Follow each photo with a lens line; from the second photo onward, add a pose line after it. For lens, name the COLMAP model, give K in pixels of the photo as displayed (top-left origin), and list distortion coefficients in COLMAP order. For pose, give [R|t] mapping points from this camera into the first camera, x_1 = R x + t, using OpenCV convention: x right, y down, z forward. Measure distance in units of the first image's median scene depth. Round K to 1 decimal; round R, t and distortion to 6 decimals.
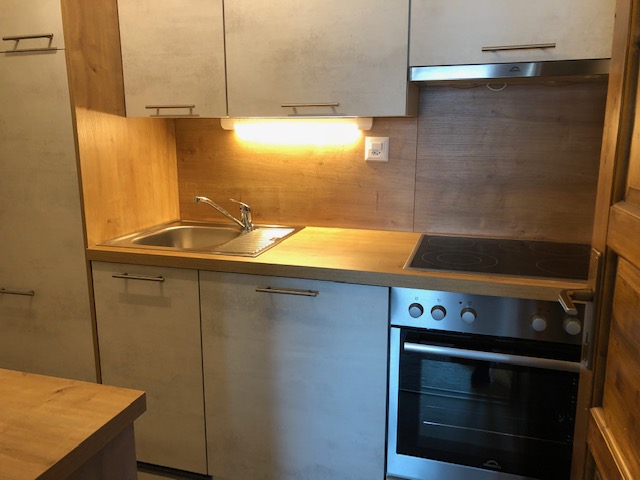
lens RADIAL K [[517.4, 0, 319.7], [0, 517.4, 230.9], [0, 0, 1]] dist [0.011911, -0.012719]
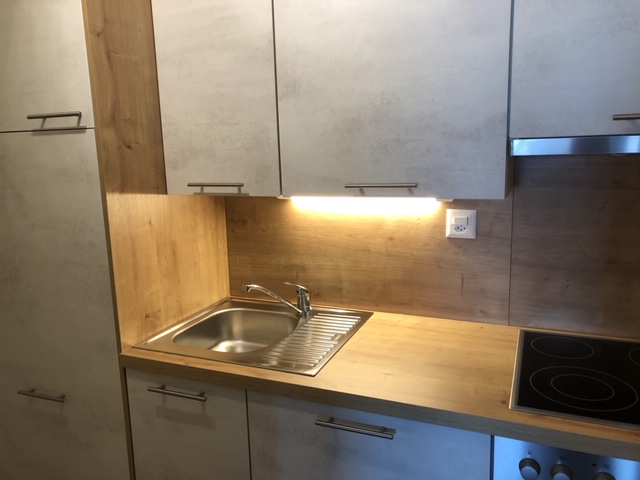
lens RADIAL K [[517.4, 0, 319.7], [0, 517.4, 230.9], [0, 0, 1]] dist [0.011911, -0.012719]
pose [[0.993330, -0.007763, -0.115043, -0.019790], [0.004879, 0.999667, -0.025325, -0.141960], [0.115202, 0.024595, 0.993038, 0.175032]]
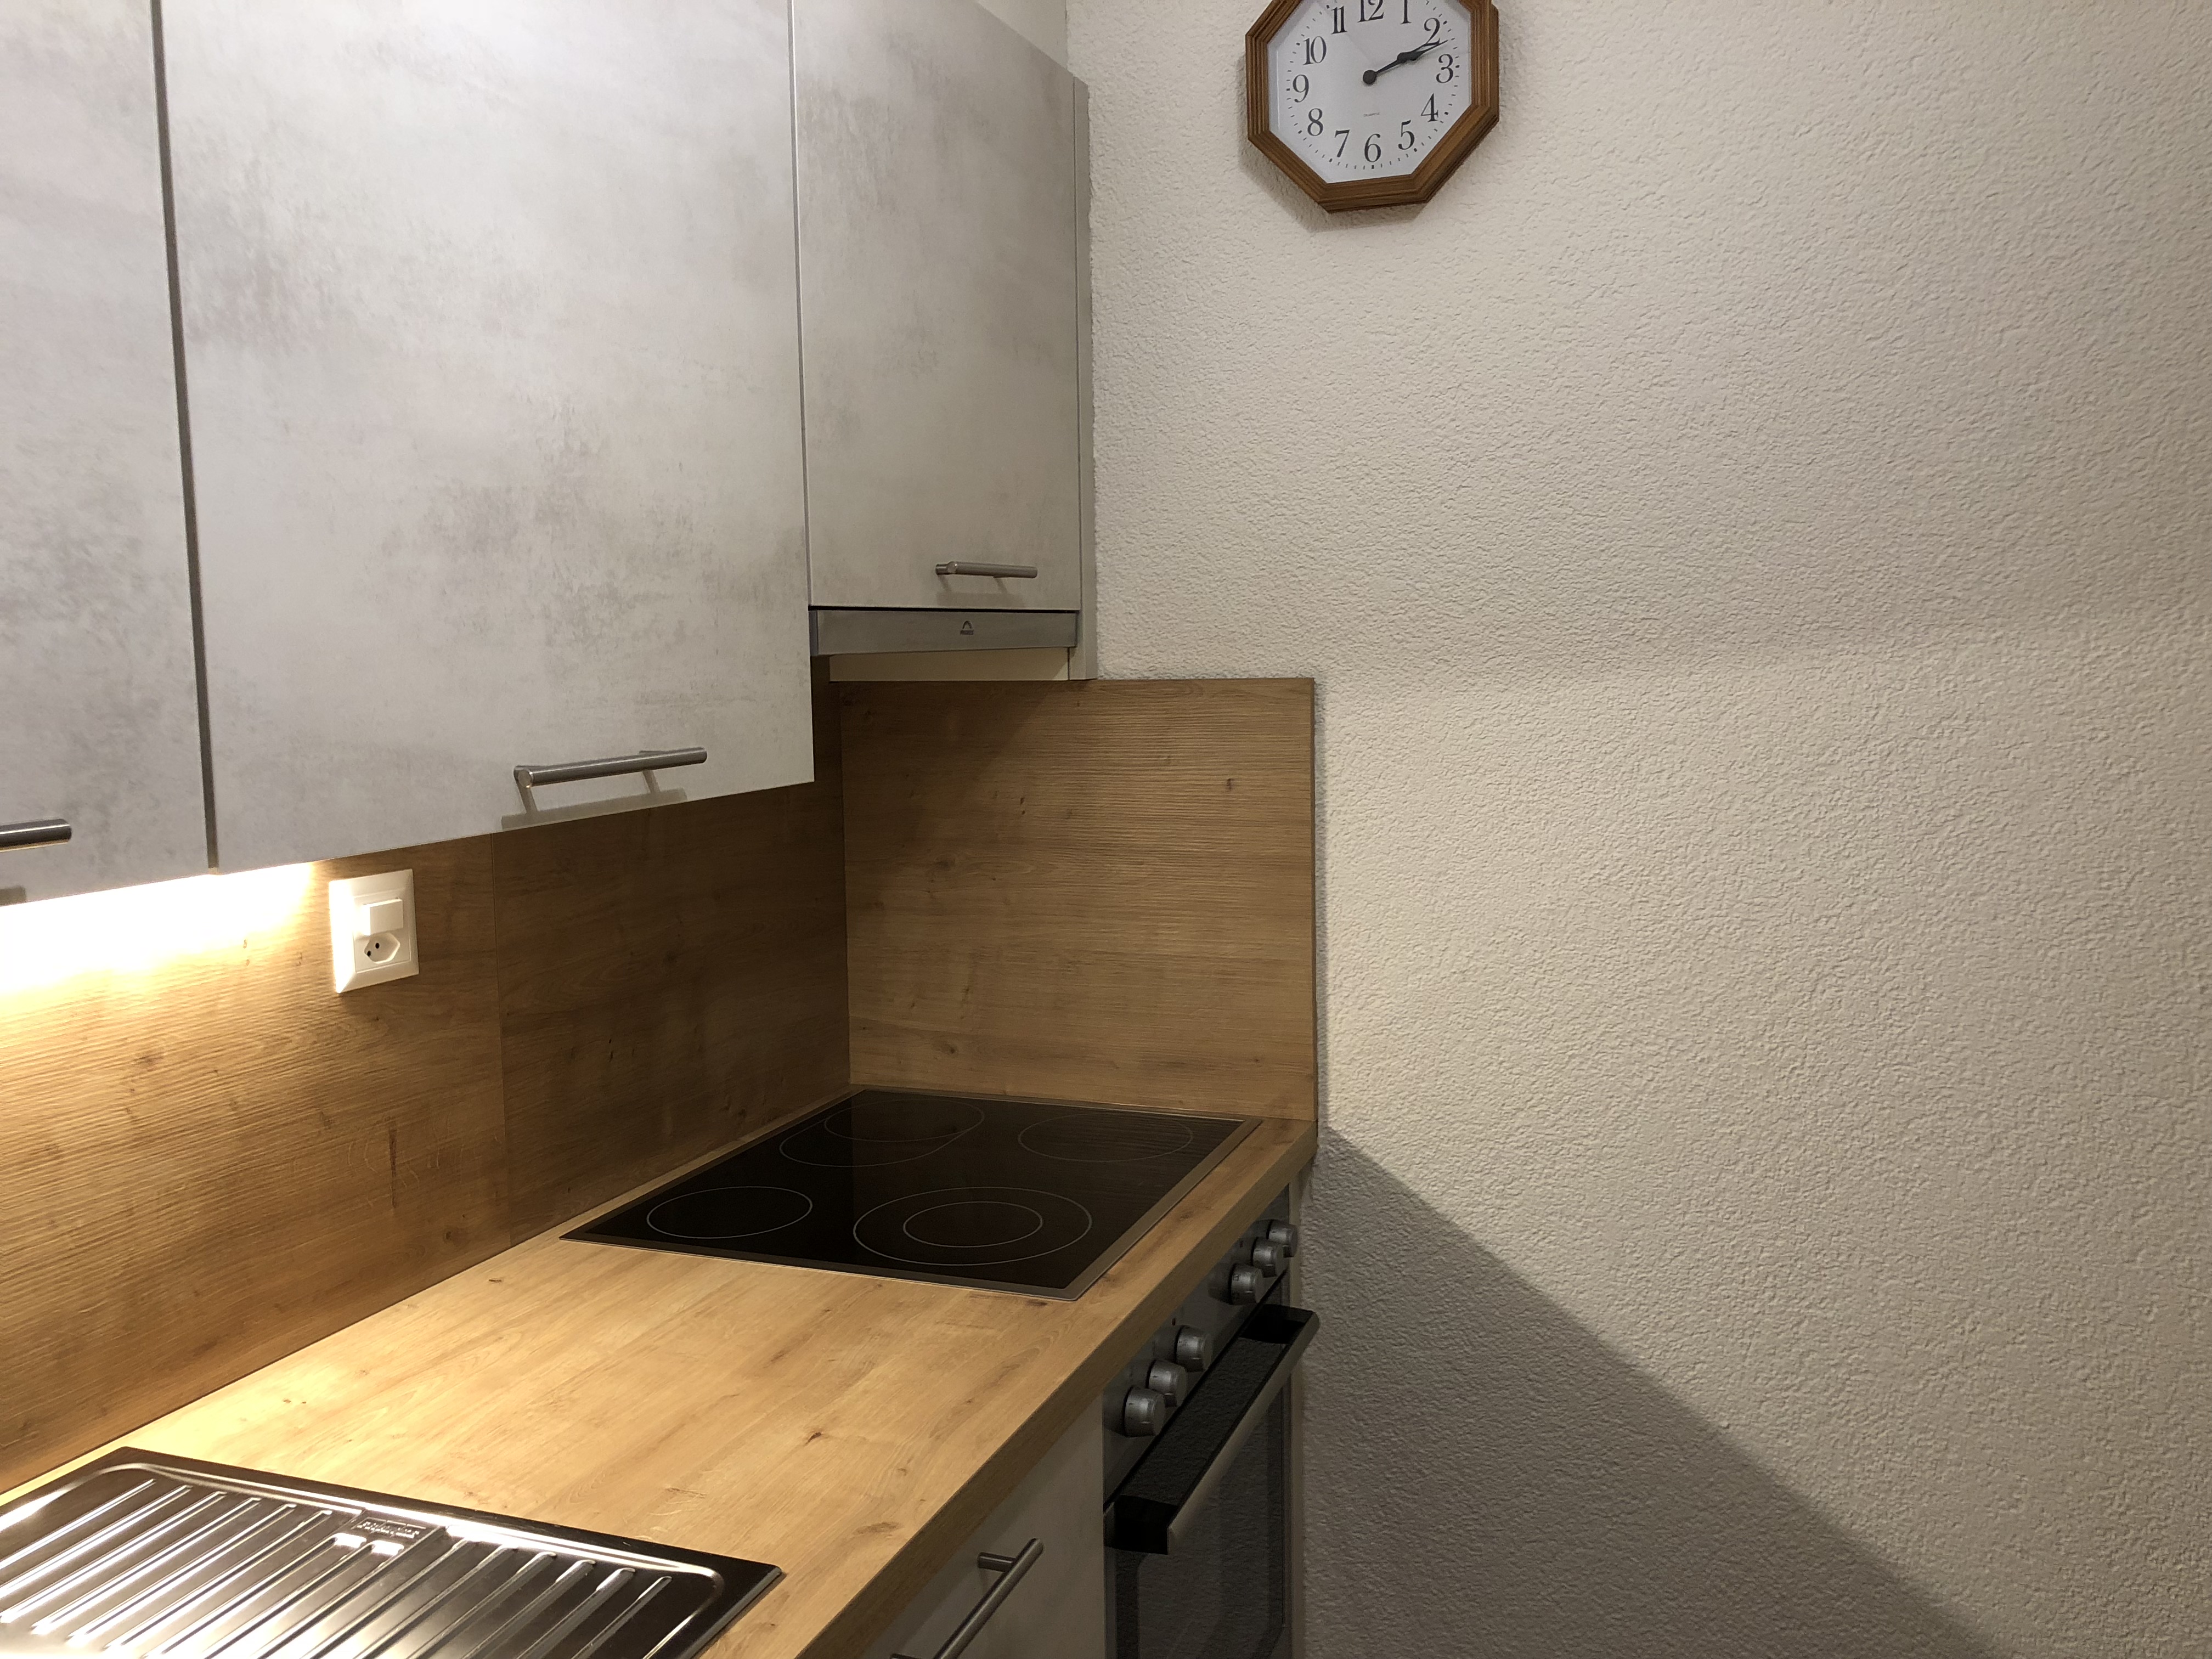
lens RADIAL K [[1788.3, 0, 1105.0], [0, 1788.3, 798.1], [0, 0, 1]] dist [0.011911, -0.012719]
pose [[0.081588, -0.087375, 0.992829, -0.668408], [0.209452, 0.975408, 0.068629, -0.222130], [-0.974409, 0.202351, 0.097882, 0.690201]]
